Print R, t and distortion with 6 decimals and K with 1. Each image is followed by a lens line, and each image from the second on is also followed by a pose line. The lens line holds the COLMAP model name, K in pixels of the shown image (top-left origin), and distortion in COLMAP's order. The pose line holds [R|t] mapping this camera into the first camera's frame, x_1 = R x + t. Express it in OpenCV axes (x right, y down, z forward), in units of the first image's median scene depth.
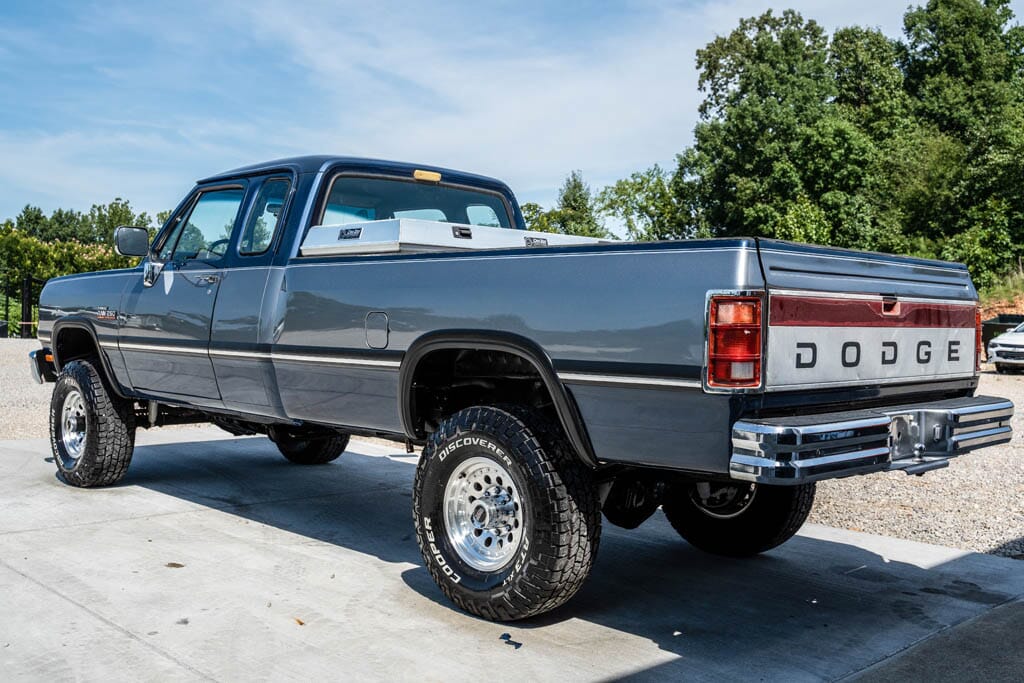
lens RADIAL K [[1050.8, 0, 511.9], [0, 1050.8, 320.1], [0, 0, 1]] dist [-0.084478, 0.015600]
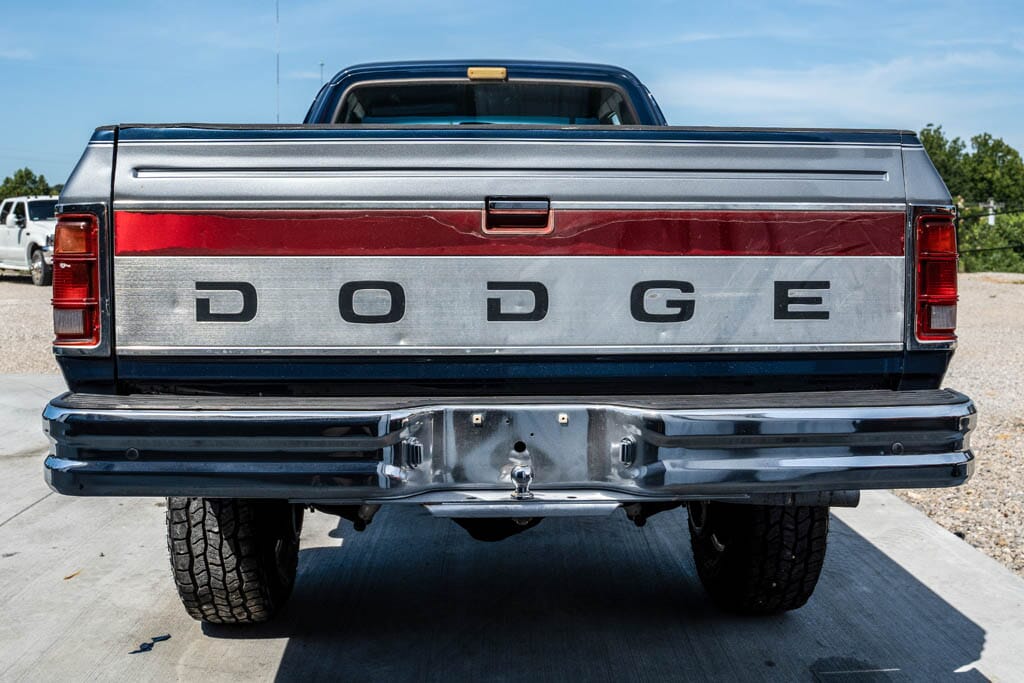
lens RADIAL K [[1121.3, 0, 512.1], [0, 1121.3, 314.2], [0, 0, 1]] dist [-0.084986, -0.005515]
pose [[0.749697, 0.024939, -0.661311, 0.738289], [0.010756, 0.998698, 0.049856, 0.008176], [0.661694, -0.044490, 0.748453, 0.522312]]
